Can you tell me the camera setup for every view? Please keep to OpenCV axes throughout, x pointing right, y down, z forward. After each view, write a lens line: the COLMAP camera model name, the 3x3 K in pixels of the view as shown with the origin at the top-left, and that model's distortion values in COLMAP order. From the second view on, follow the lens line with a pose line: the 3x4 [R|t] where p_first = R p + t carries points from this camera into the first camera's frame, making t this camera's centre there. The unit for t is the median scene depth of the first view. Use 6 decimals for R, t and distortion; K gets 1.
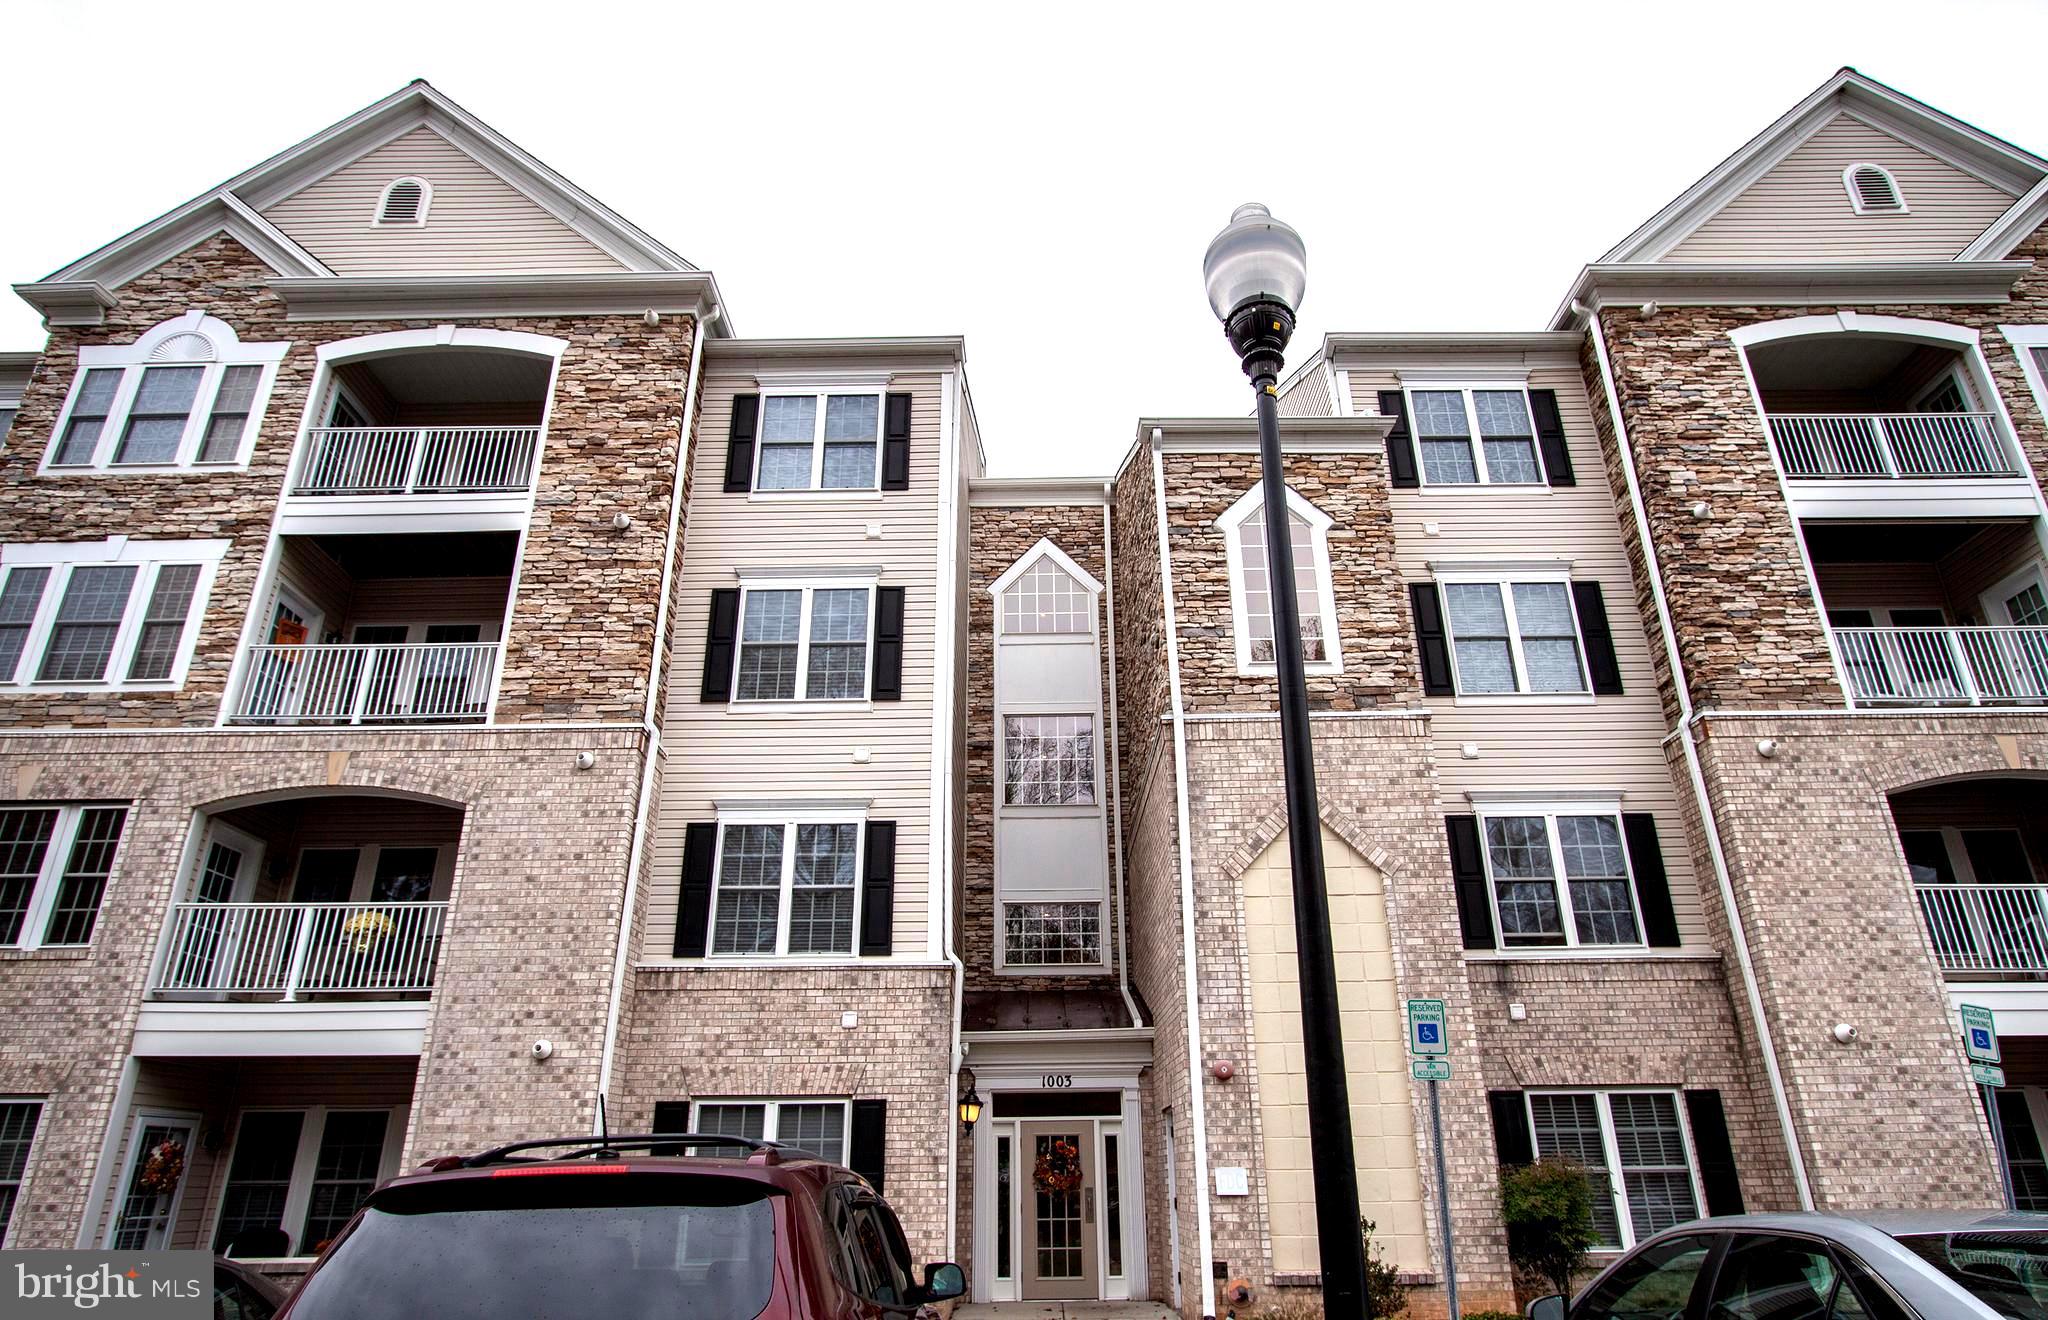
lens RADIAL K [[1203.6, 0, 1033.8], [0, 1203.6, 680.6], [0, 0, 1]] dist [-0.026202, 0.010627]
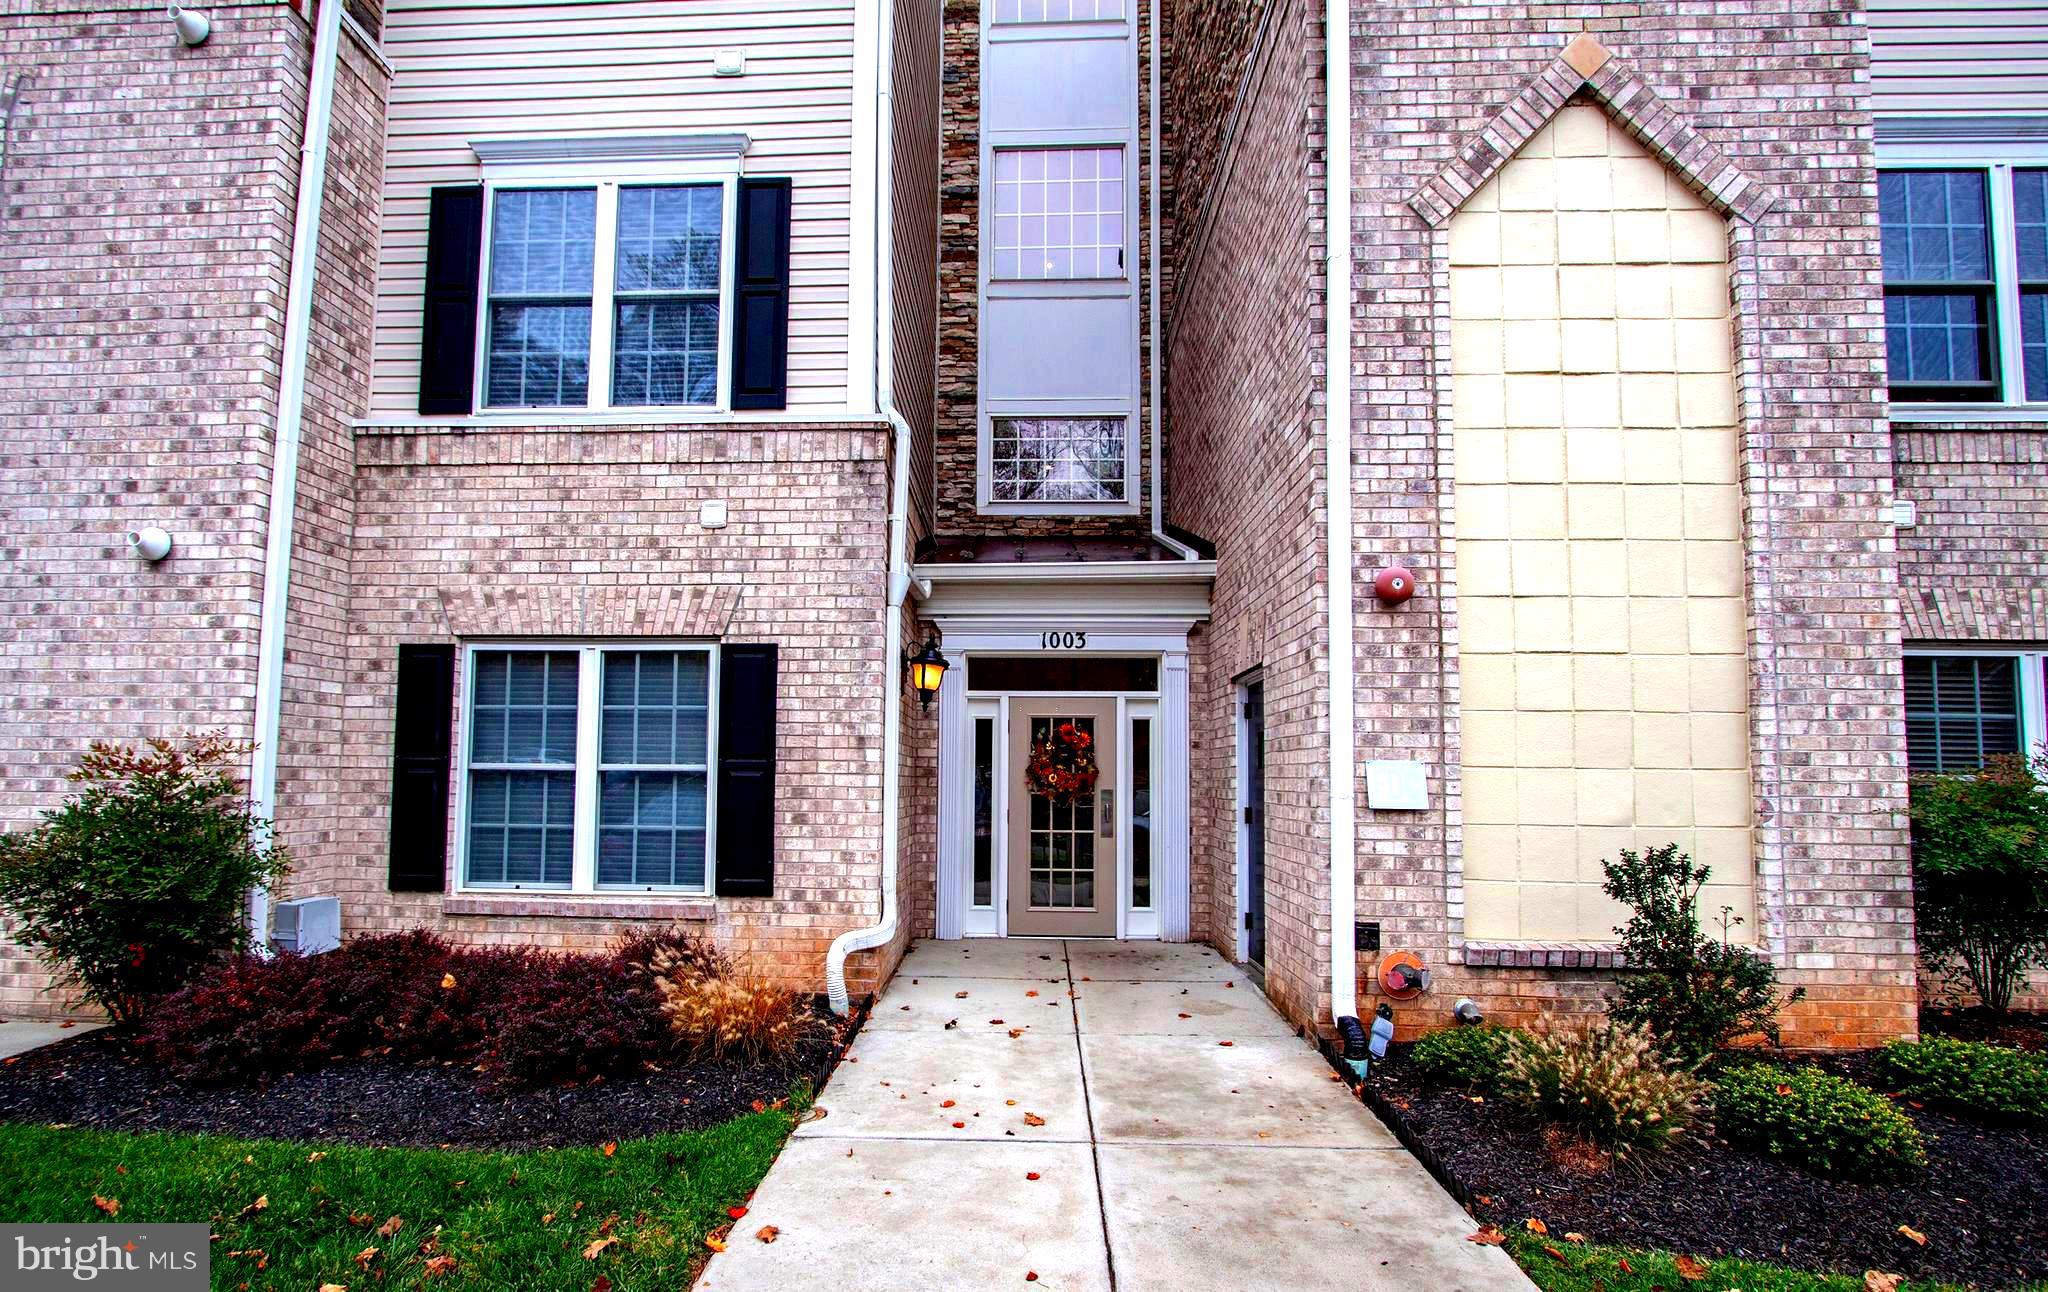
lens RADIAL K [[1037.3, 0, 974.5], [0, 1037.3, 717.2], [0, 0, 1]] dist [-0.015783, 0.001768]
pose [[0.998450, 0.016567, -0.053140, 0.001182], [0.001679, 0.945278, 0.326262, 0.210204], [0.055637, -0.325845, 0.943785, 0.496513]]
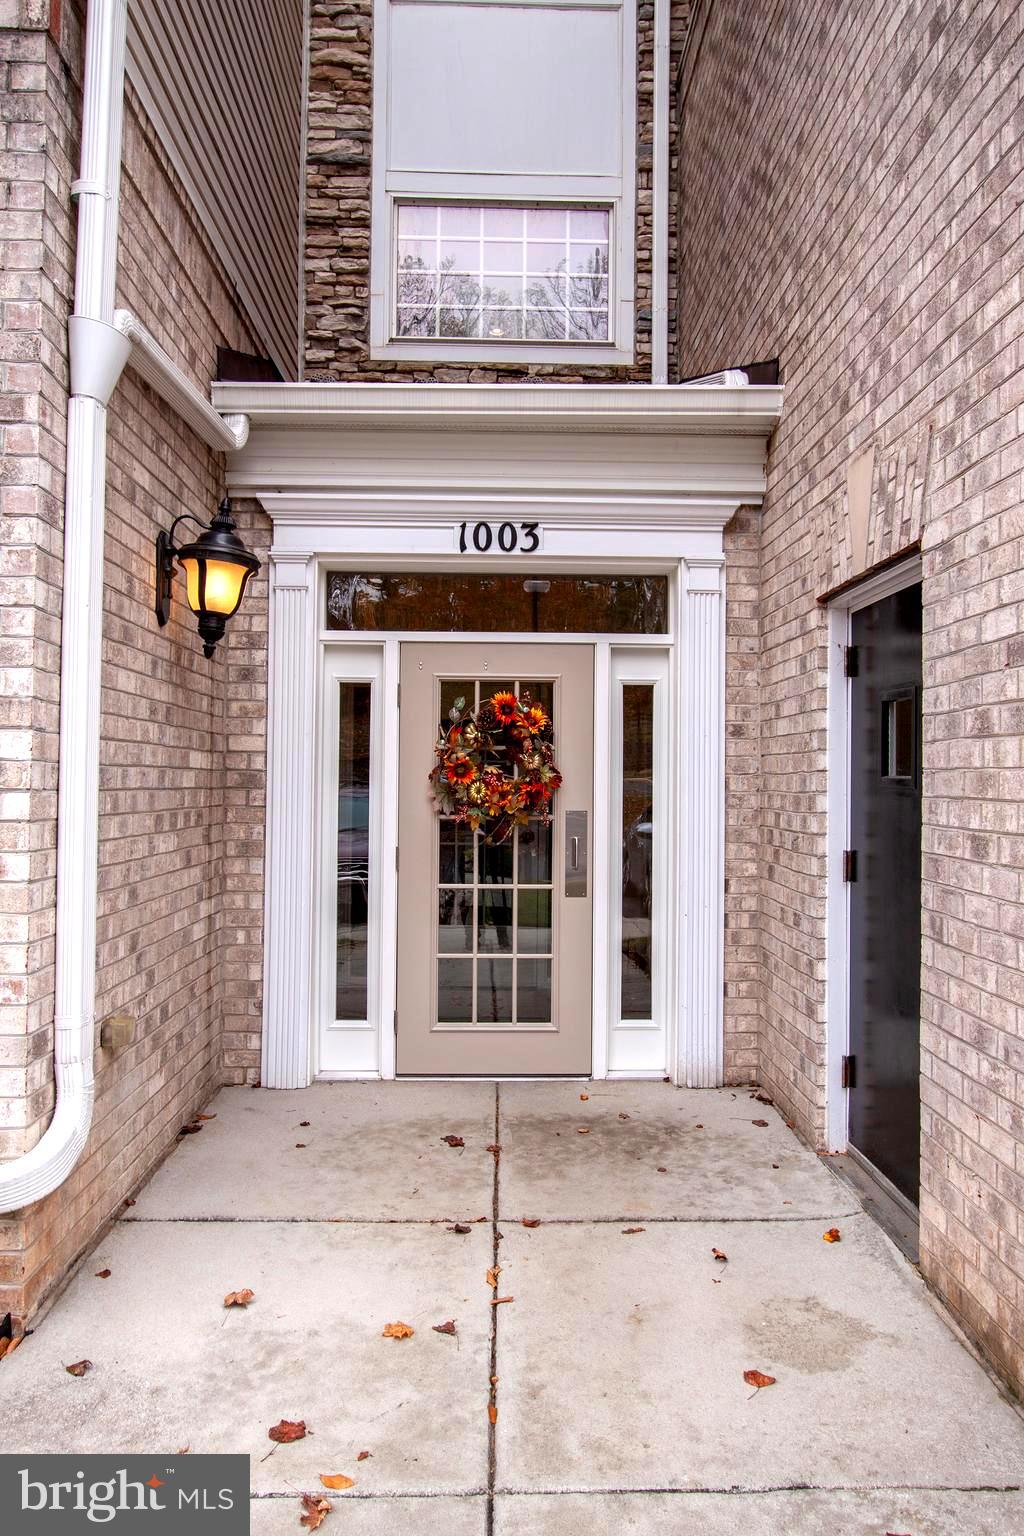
lens RADIAL K [[1134.9, 0, 511.2], [0, 1134.9, 754.8], [0, 0, 1]] dist [0.027146, -0.002430]
pose [[0.999687, 0.020485, 0.014377, 0.021668], [-0.024296, 0.932209, 0.361104, 0.305819], [-0.006005, -0.361340, 0.932415, 0.740618]]
